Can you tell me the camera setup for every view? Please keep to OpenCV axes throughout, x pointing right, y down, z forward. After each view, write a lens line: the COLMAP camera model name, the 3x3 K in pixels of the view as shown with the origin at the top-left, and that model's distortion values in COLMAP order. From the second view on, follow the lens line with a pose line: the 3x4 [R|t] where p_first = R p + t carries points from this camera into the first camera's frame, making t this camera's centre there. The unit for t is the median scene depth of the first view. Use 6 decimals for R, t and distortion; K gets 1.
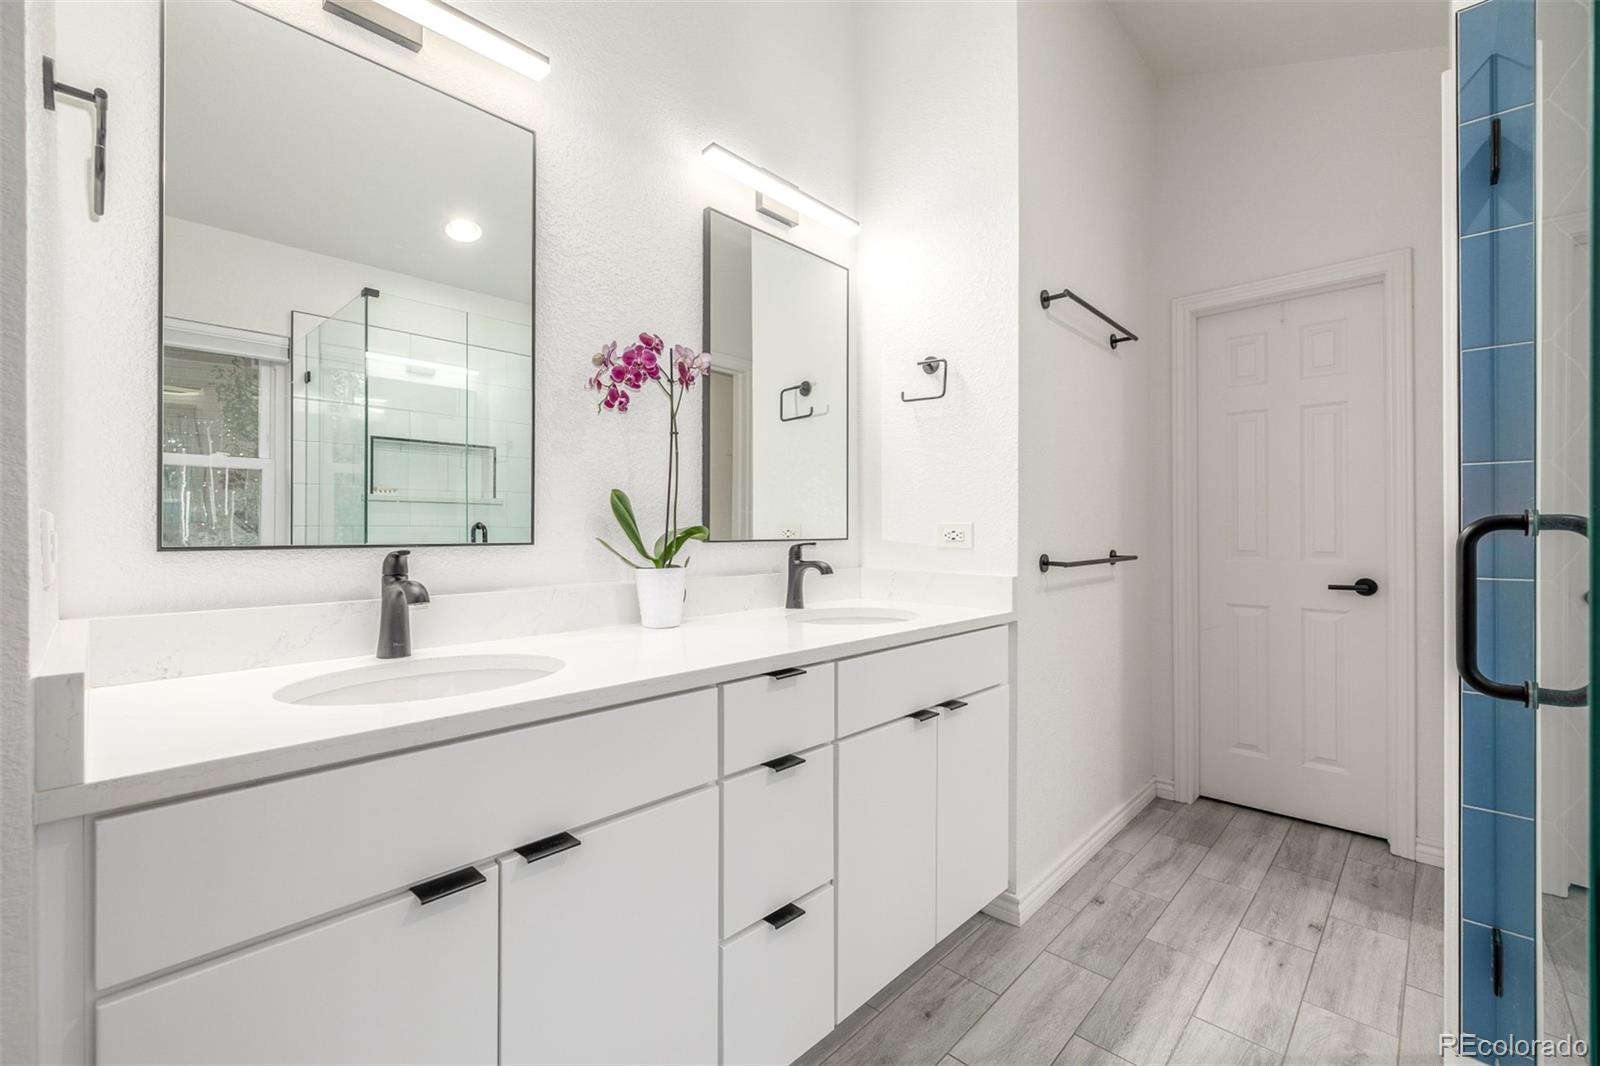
lens RADIAL K [[676.5, 0, 794.0], [0, 676.5, 528.8], [0, 0, 1]] dist [0.003223, -0.000536]
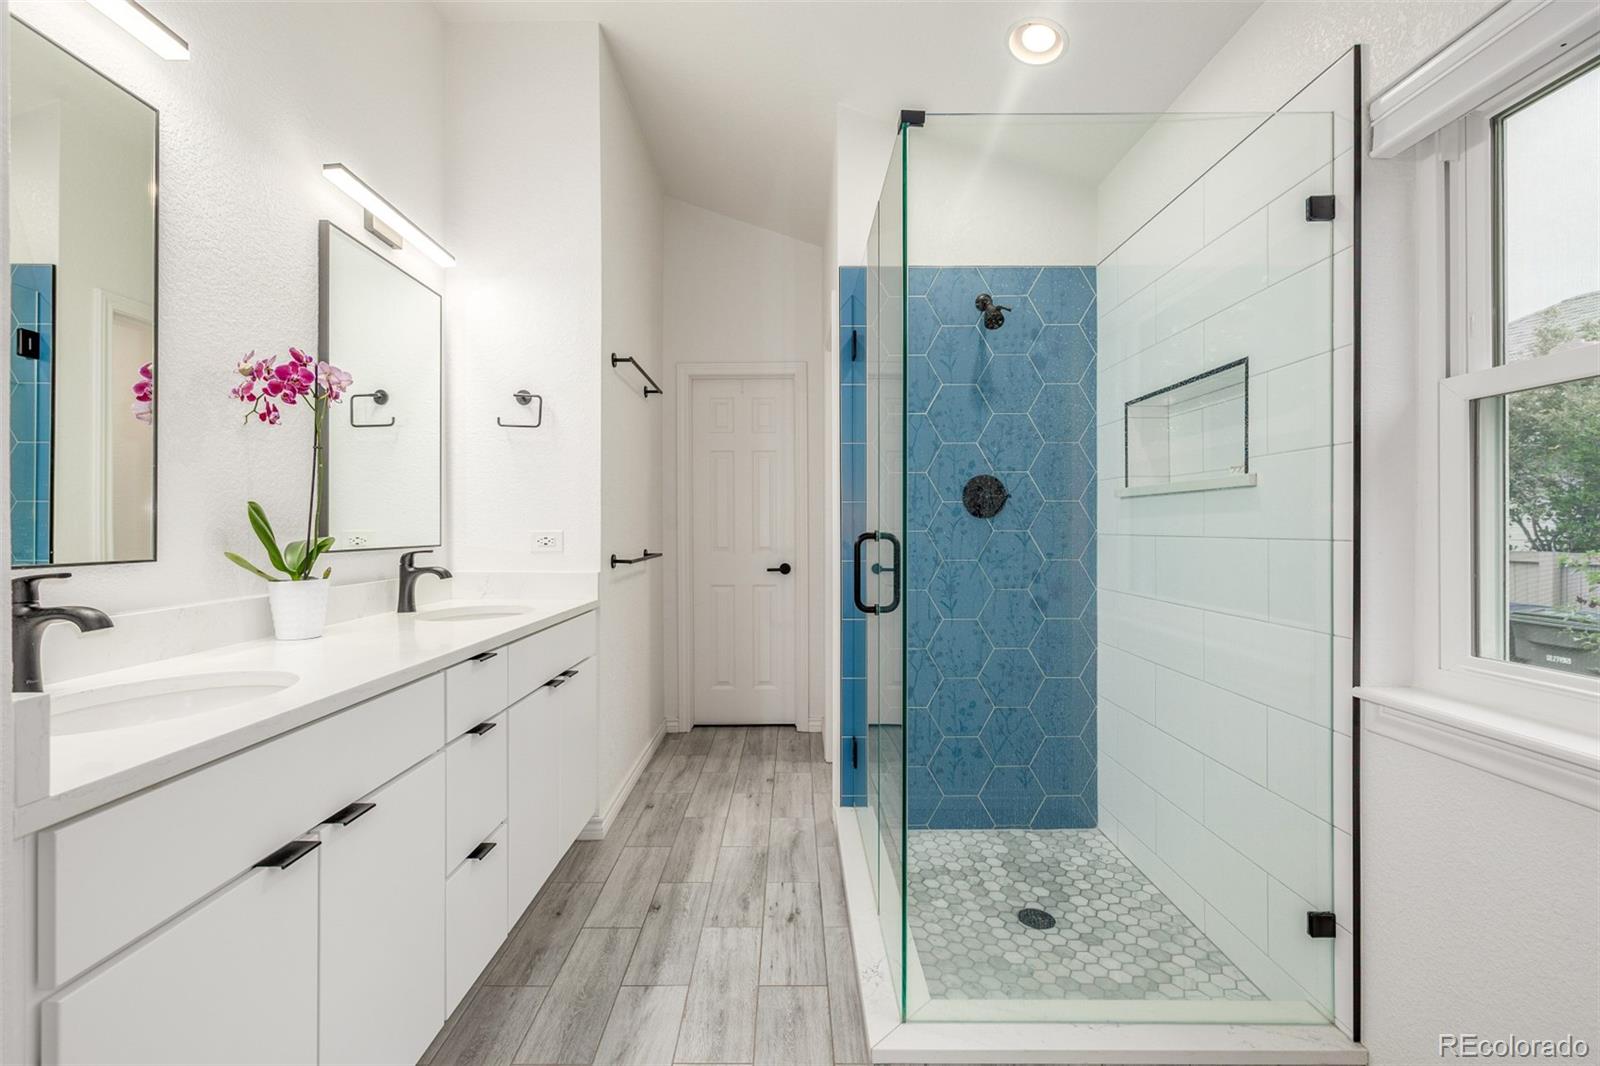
lens RADIAL K [[676.5, 0, 800.8], [0, 676.5, 527.9], [0, 0, 1]] dist [0.003223, -0.000536]
pose [[0.713234, -0.002401, 0.700922, -0.327232], [0.000457, 0.999996, 0.002961, -0.019653], [-0.700926, -0.001792, 0.713232, -0.212764]]
